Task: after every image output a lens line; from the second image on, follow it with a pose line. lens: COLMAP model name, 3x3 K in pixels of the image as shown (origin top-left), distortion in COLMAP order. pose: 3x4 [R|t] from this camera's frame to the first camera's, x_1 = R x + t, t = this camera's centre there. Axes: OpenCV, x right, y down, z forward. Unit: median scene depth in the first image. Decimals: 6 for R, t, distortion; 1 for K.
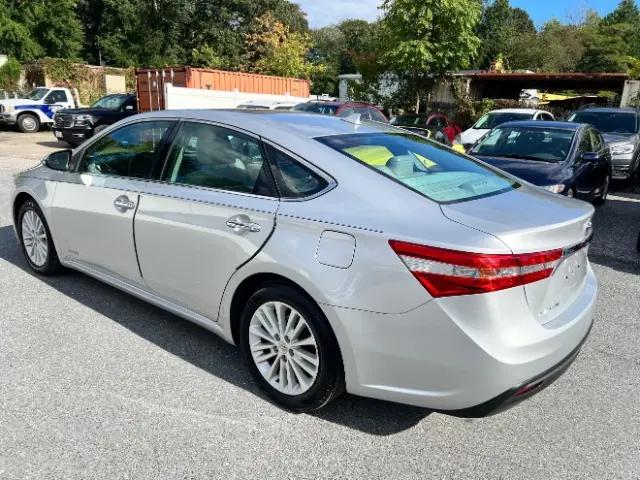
lens RADIAL K [[479.9, 0, 327.0], [0, 479.9, 248.7], [0, 0, 1]] dist [0.045211, -0.053426]
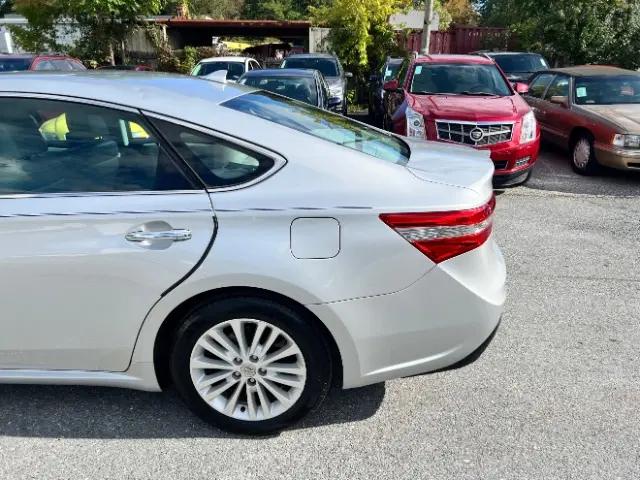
lens RADIAL K [[479.9, 0, 327.0], [0, 479.9, 248.7], [0, 0, 1]] dist [0.045211, -0.053426]
pose [[0.809642, -0.244071, 0.533768, -0.296878], [0.192096, 0.969541, 0.151954, -0.074677], [-0.554597, -0.020494, 0.831866, 0.200219]]
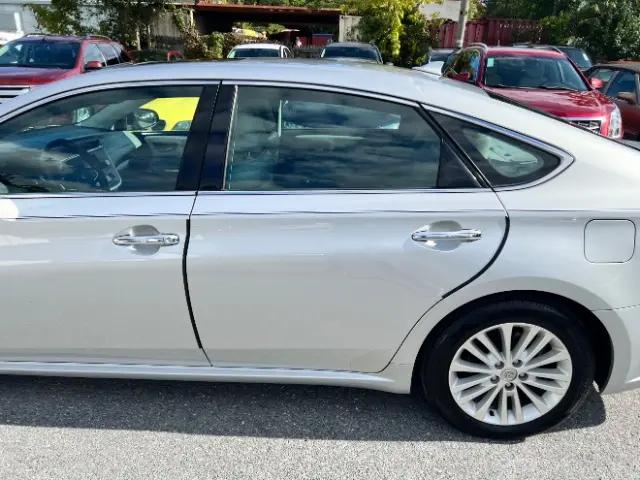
lens RADIAL K [[478.2, 0, 323.2], [0, 478.2, 252.5], [0, 0, 1]] dist [0.052832, -0.066944]
pose [[0.807326, -0.244249, 0.537184, -0.576570], [0.172168, 0.968206, 0.181479, -0.150077], [-0.564431, -0.054026, 0.823710, 0.424440]]
